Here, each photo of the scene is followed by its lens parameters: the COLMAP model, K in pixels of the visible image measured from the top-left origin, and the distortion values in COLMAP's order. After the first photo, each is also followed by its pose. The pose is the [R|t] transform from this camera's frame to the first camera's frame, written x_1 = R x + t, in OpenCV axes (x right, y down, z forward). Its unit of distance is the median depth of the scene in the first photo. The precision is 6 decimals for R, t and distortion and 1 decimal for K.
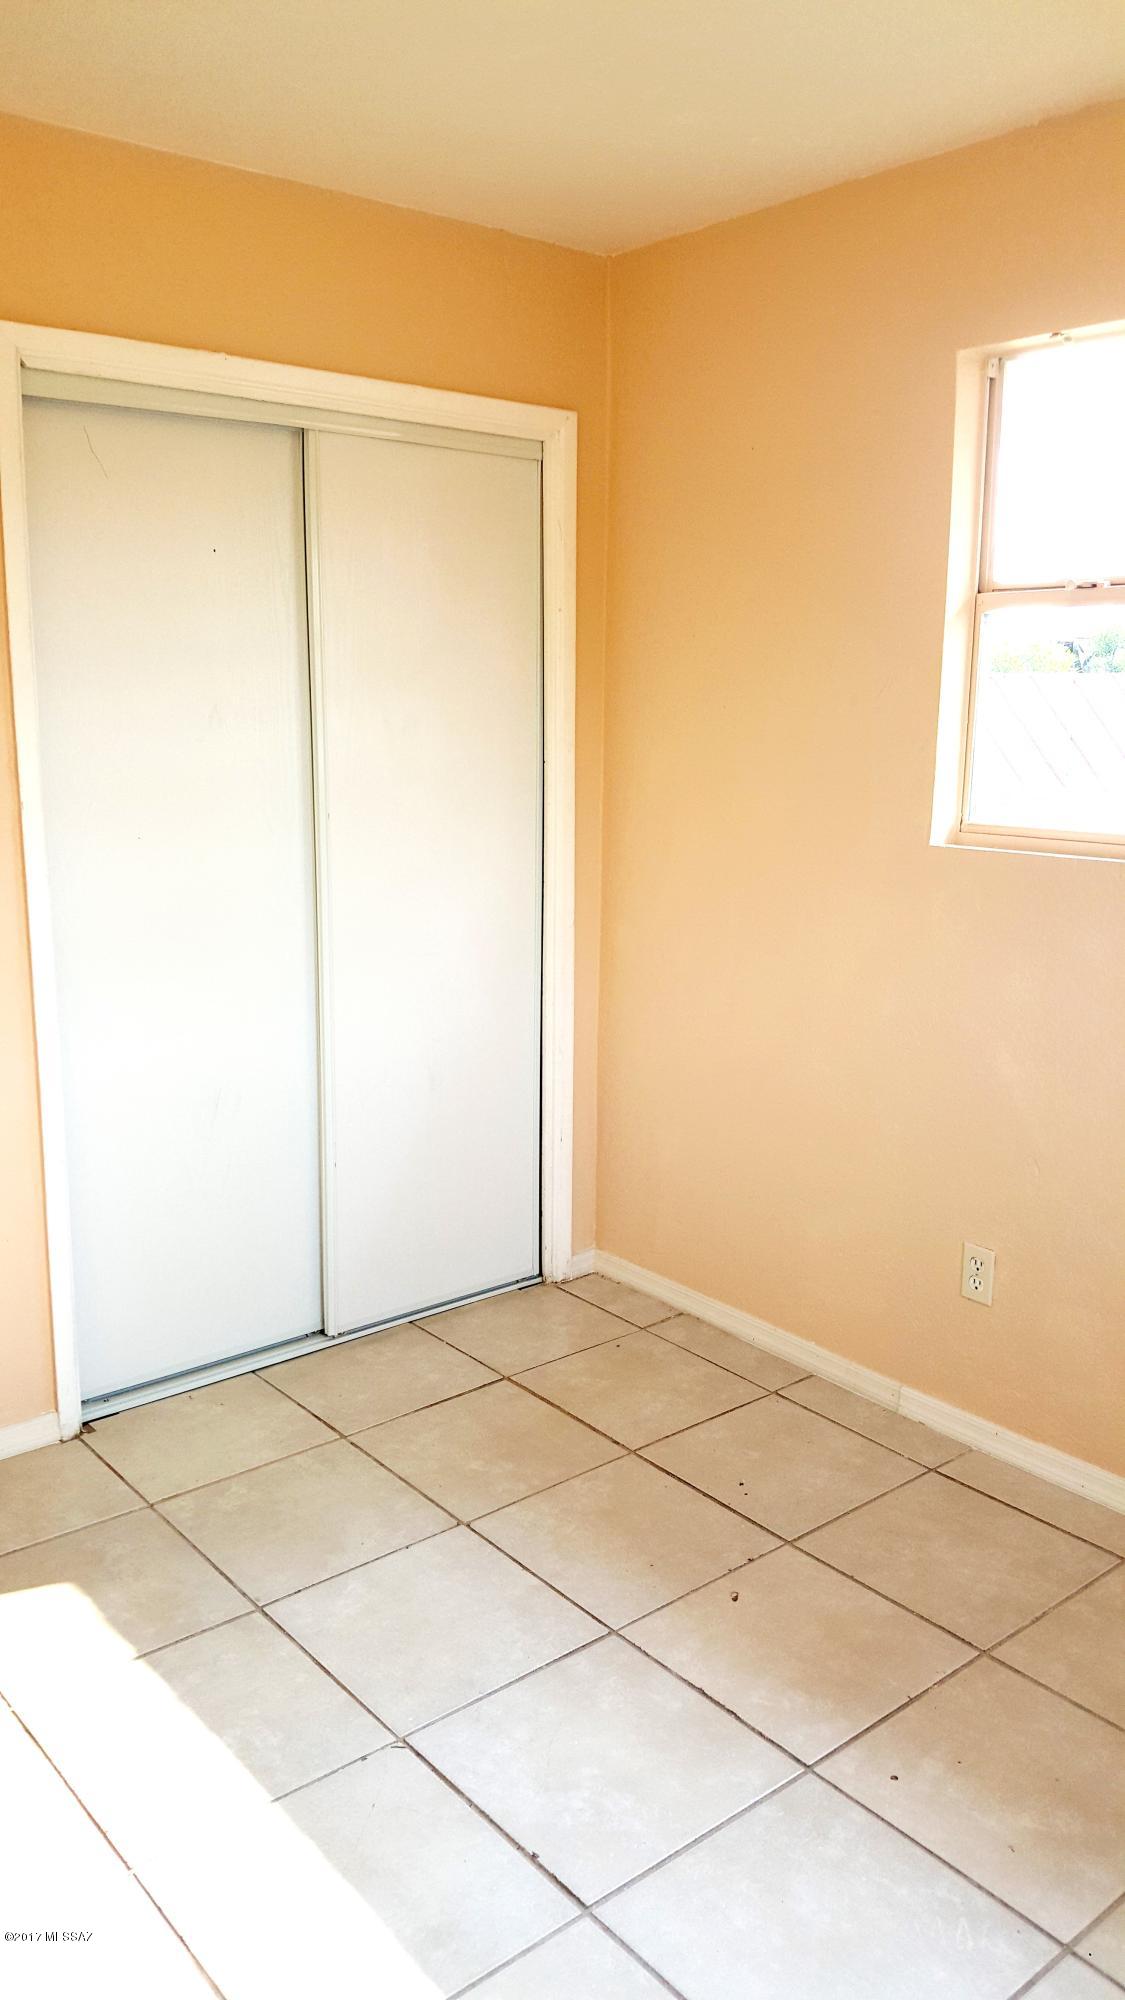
lens RADIAL K [[1532.0, 0, 557.5], [0, 1532.0, 1002.9], [0, 0, 1]] dist [0.096369, -0.149195]
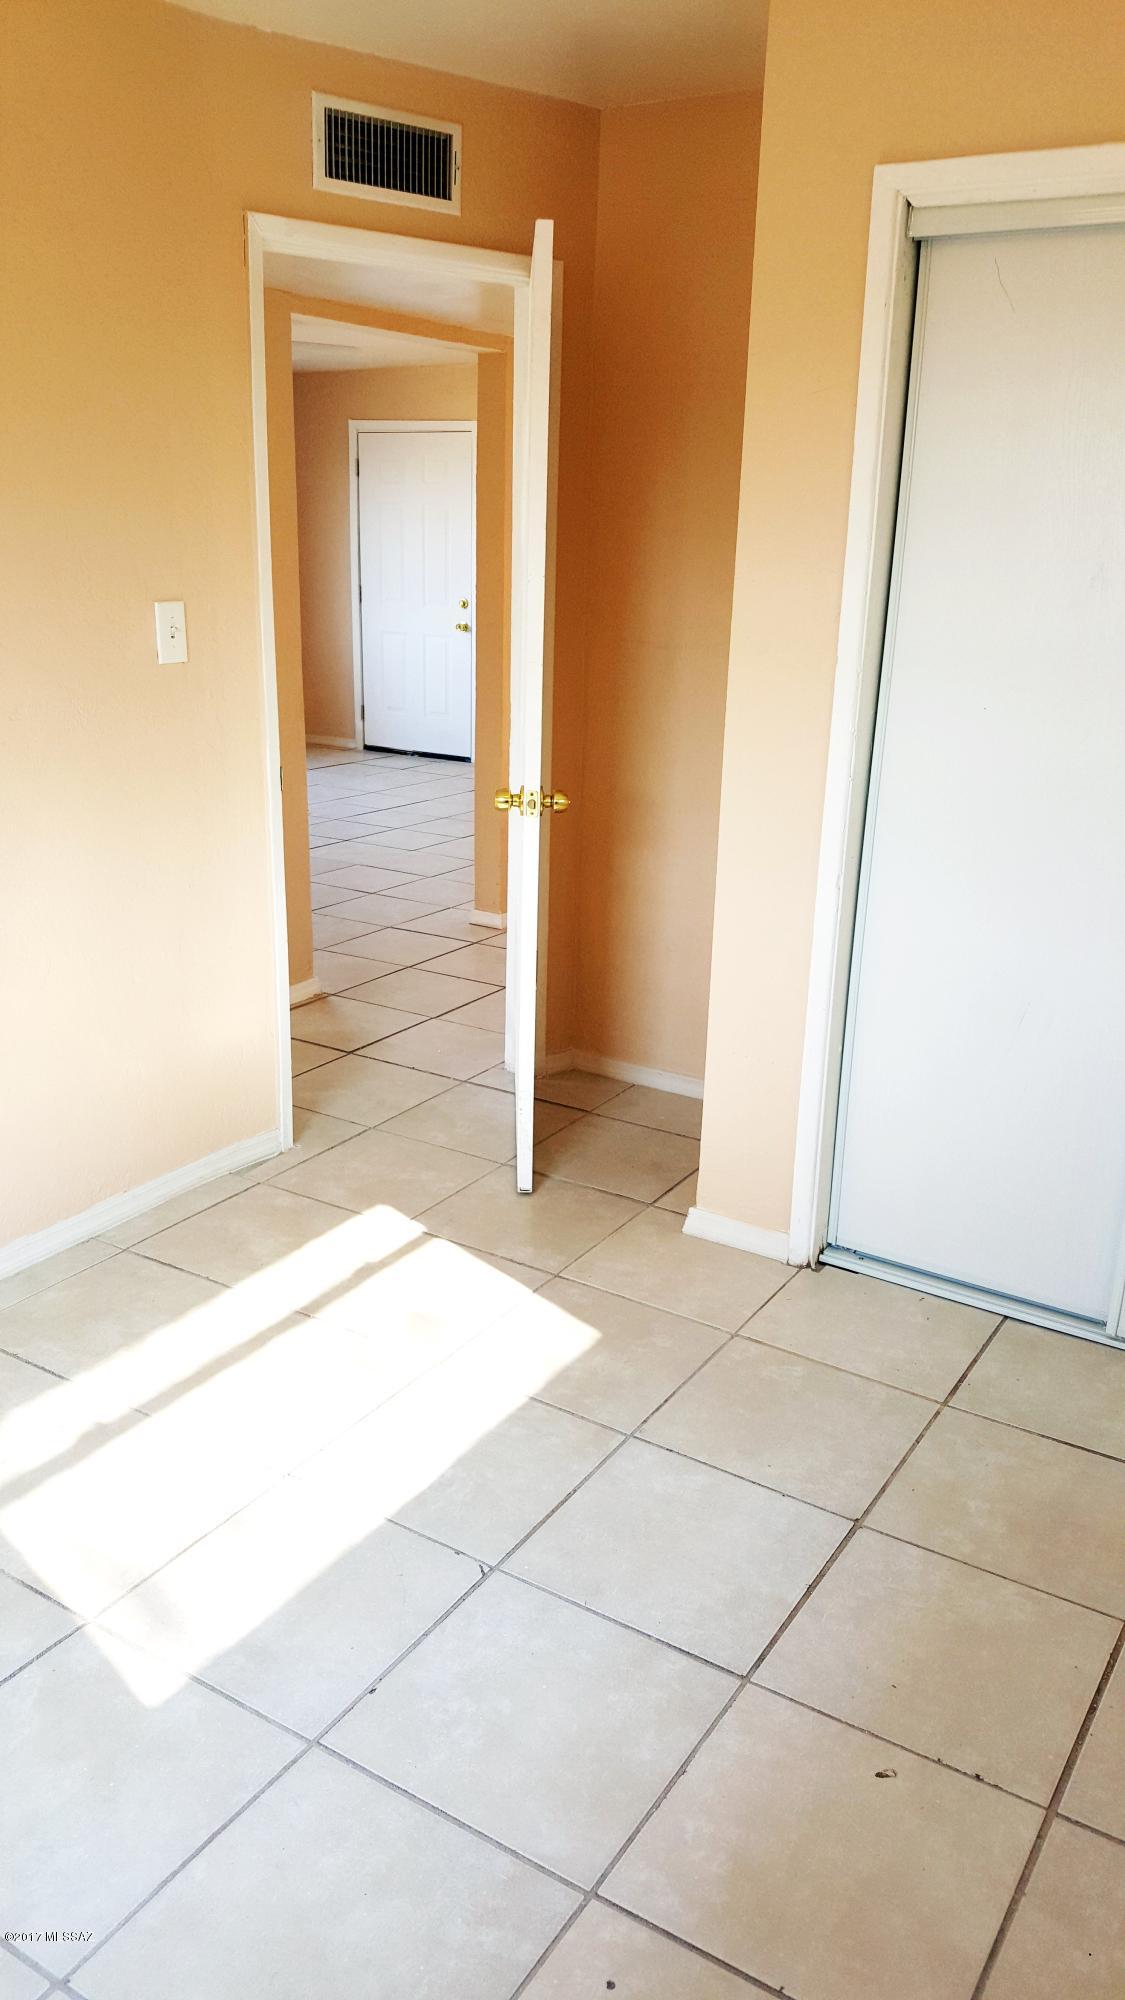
lens RADIAL K [[1532.0, 0, 560.2], [0, 1532.0, 995.4], [0, 0, 1]] dist [0.096369, -0.149195]
pose [[0.325111, 0.287527, -0.900906, 0.636040], [-0.217126, 0.949903, 0.224810, -0.116698], [0.920412, 0.122522, 0.371254, 0.520237]]
